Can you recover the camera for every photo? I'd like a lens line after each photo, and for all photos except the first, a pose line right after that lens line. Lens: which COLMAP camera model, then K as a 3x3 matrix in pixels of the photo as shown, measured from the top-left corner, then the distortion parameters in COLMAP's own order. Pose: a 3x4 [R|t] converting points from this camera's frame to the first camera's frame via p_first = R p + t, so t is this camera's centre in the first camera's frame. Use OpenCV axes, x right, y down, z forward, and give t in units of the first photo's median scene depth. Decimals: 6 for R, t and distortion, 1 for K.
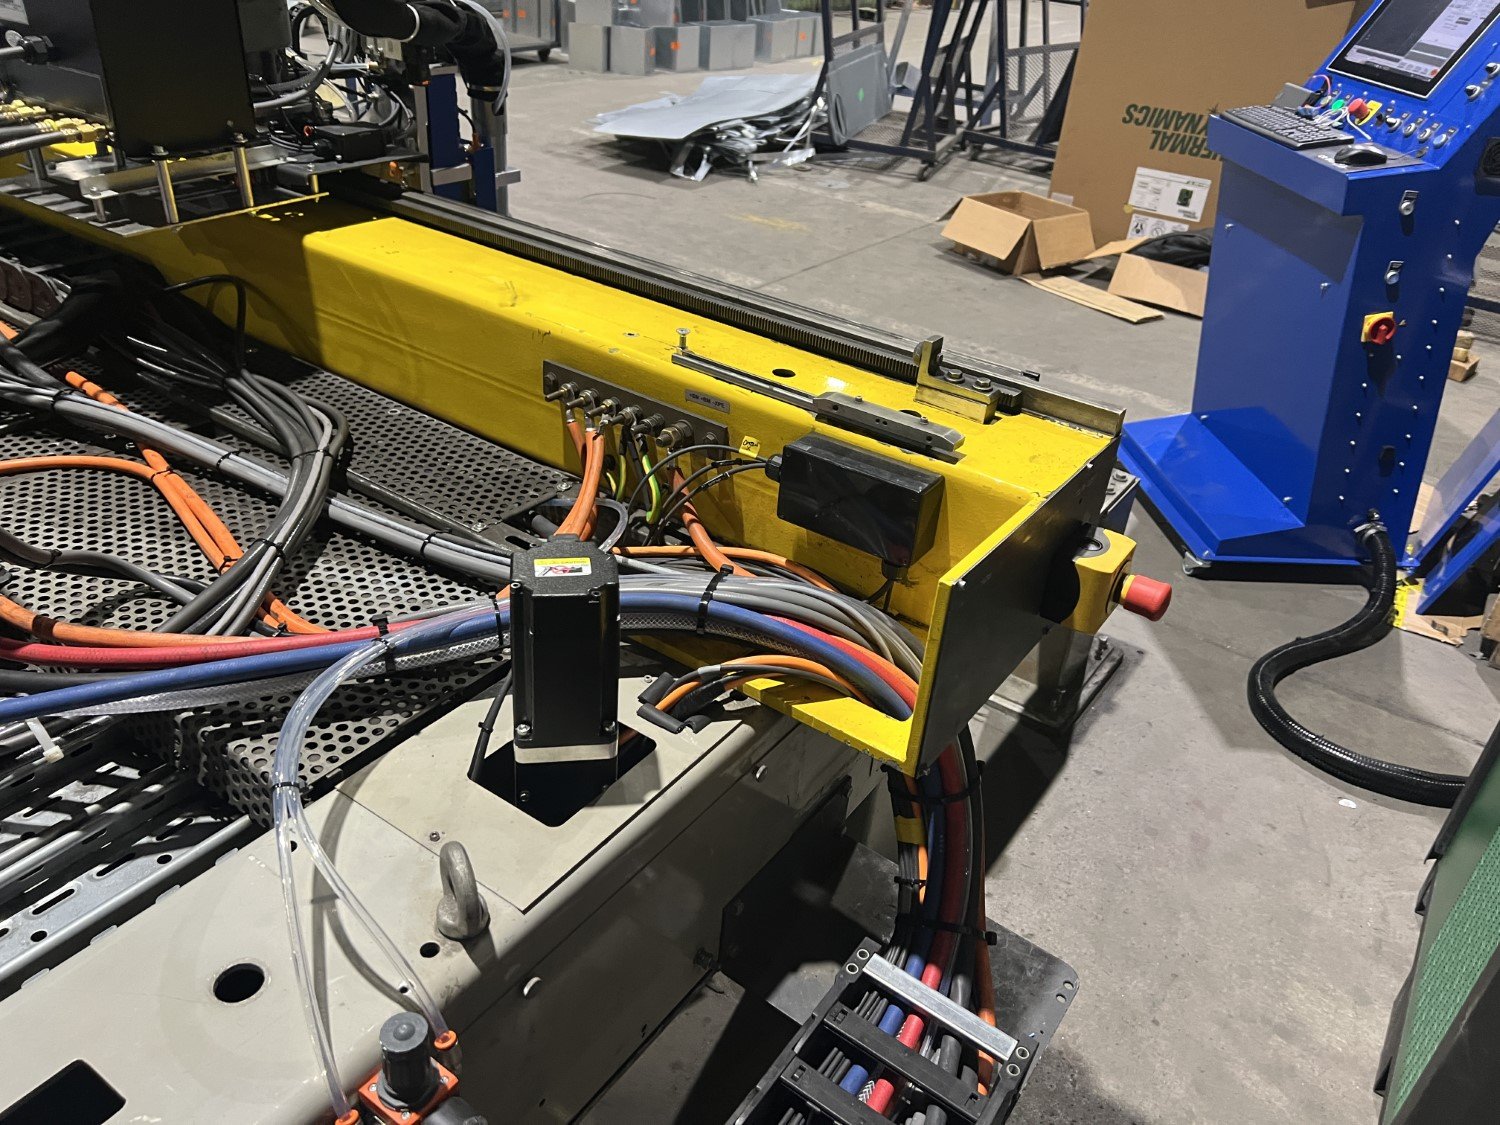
lens RADIAL K [[1132.5, 0, 761.0], [0, 1132.5, 567.7], [0, 0, 1]] dist [0.048600, -0.054216]
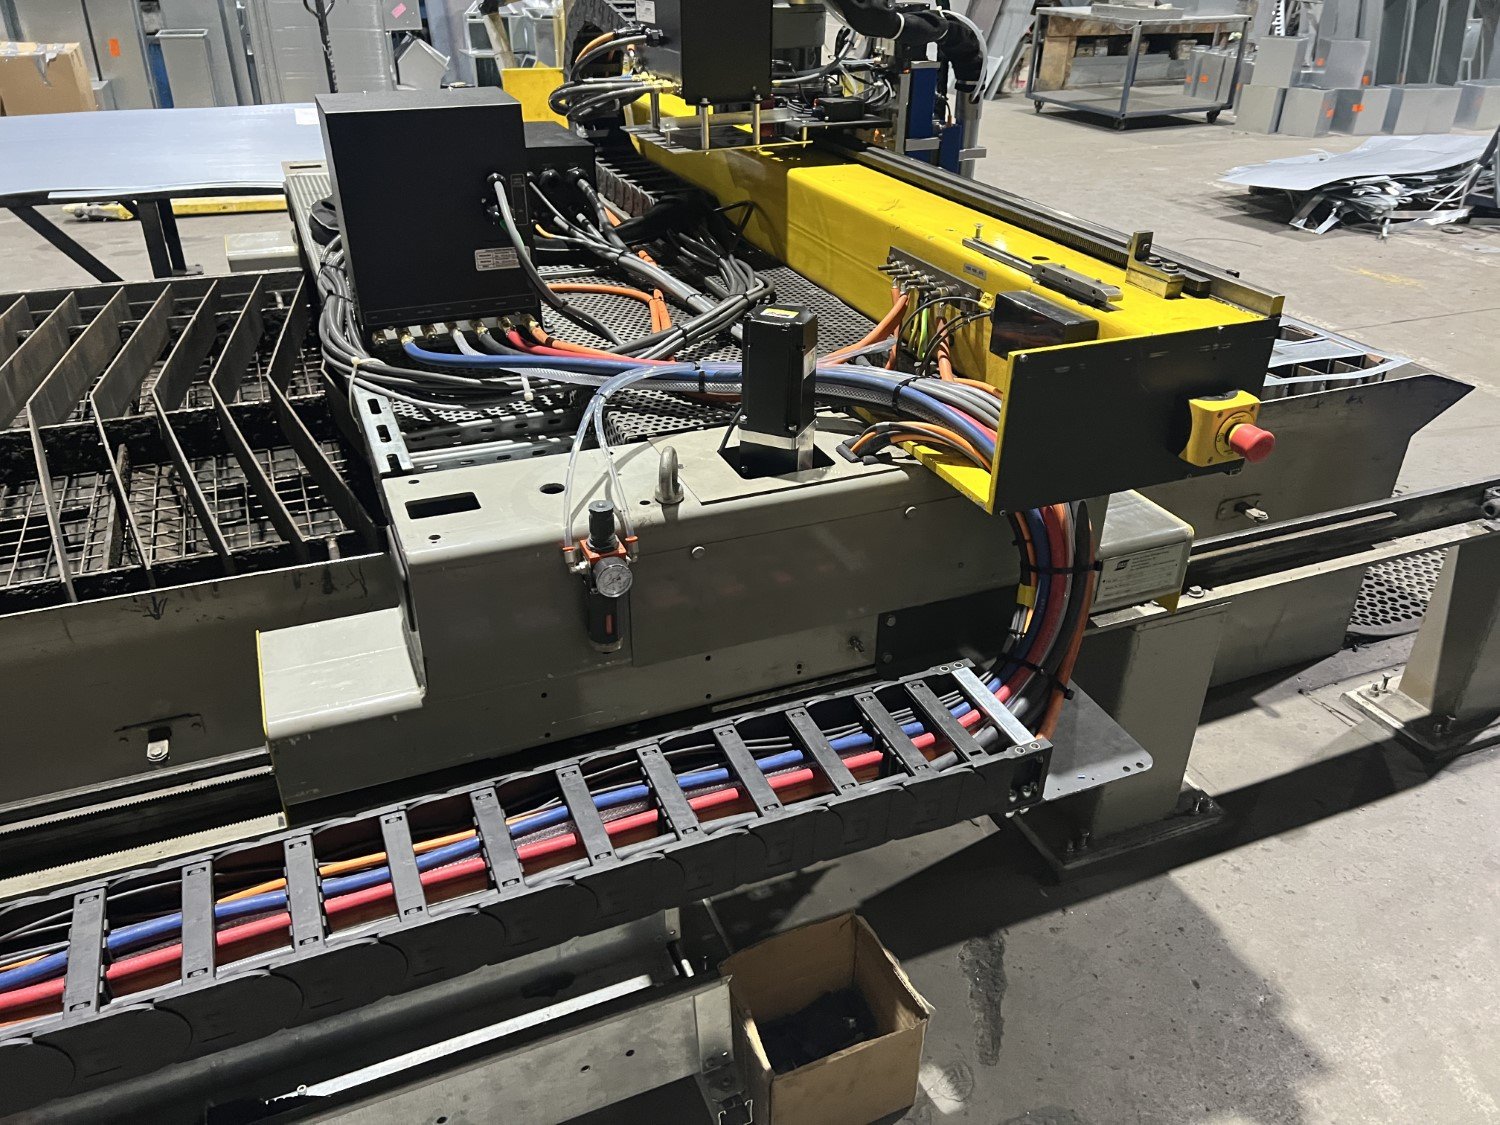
lens RADIAL K [[1132.5, 0, 761.0], [0, 1132.5, 567.7], [0, 0, 1]] dist [0.048600, -0.054216]
pose [[0.842393, 0.207878, -0.497152, 0.383634], [-0.236705, 0.971568, 0.005167, 0.197279], [0.484091, 0.113325, 0.867648, -0.209663]]
